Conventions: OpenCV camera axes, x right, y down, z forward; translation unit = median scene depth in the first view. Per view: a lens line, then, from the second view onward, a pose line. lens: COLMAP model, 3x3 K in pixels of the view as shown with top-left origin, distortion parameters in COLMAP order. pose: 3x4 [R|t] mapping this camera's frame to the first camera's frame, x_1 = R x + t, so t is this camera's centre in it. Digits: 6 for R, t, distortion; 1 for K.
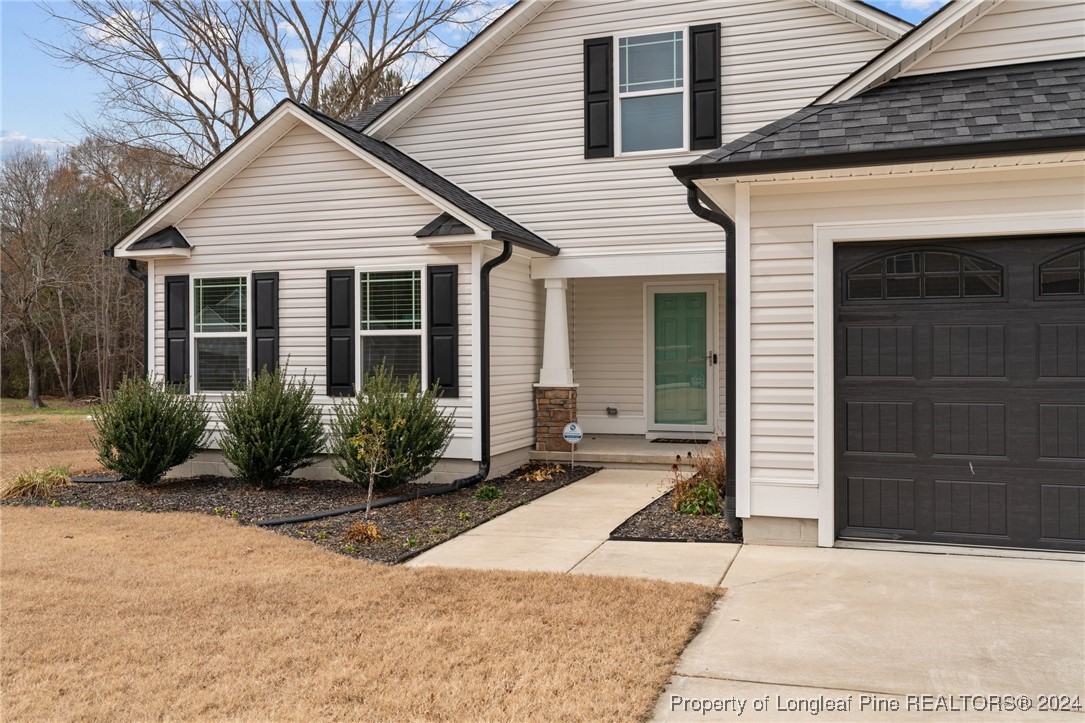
lens RADIAL K [[914.0, 0, 544.5], [0, 914.0, 358.3], [0, 0, 1]] dist [-0.001558, -0.000403]
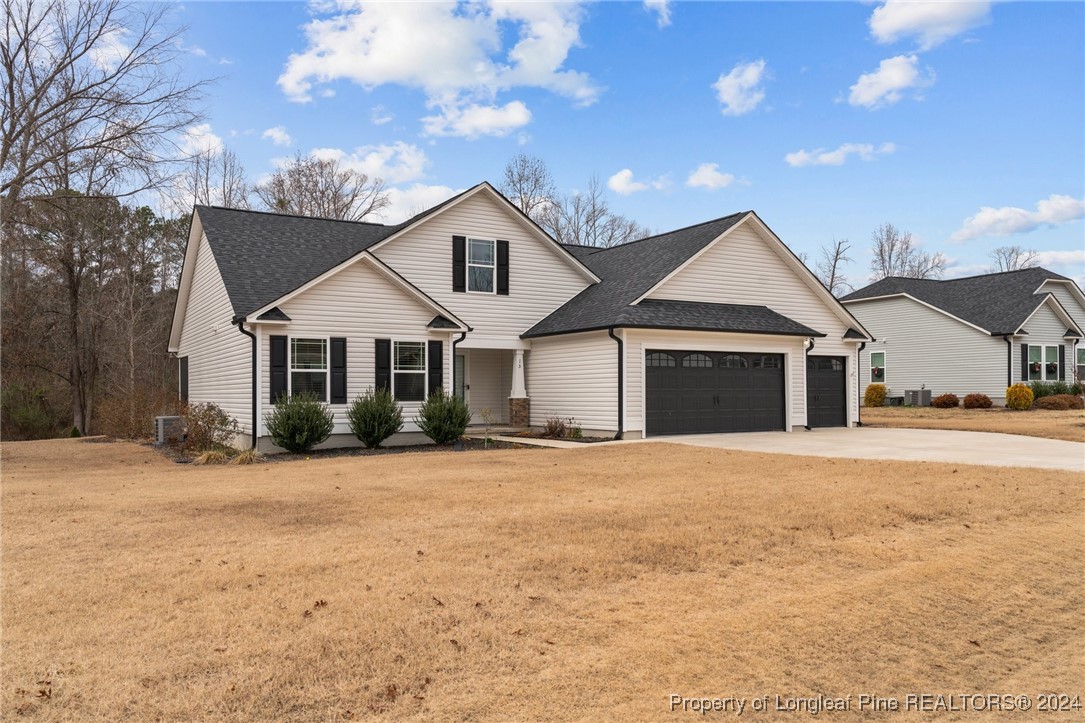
lens RADIAL K [[815.0, 0, 539.5], [0, 815.0, 391.0], [0, 0, 1]] dist [0.004377, 0.000206]
pose [[0.643547, 0.003790, 0.765397, -1.345458], [0.005874, 0.999934, -0.009890, 0.034312], [-0.765384, 0.010860, 0.643483, -0.388967]]
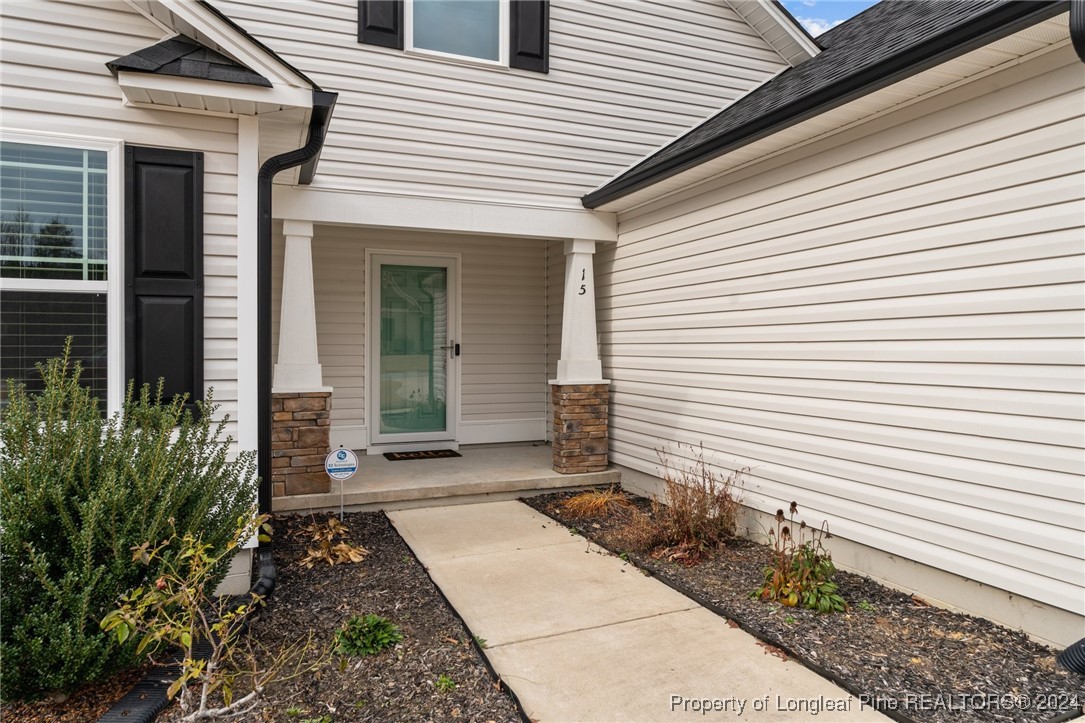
lens RADIAL K [[688.4, 0, 546.7], [0, 688.4, 353.5], [0, 0, 1]] dist [-0.024684, 0.000148]
pose [[0.750143, 0.000107, 0.661276, -0.188280], [-0.000700, 1.000000, 0.000632, 0.004252], [-0.661275, -0.000937, 0.750143, 0.574256]]
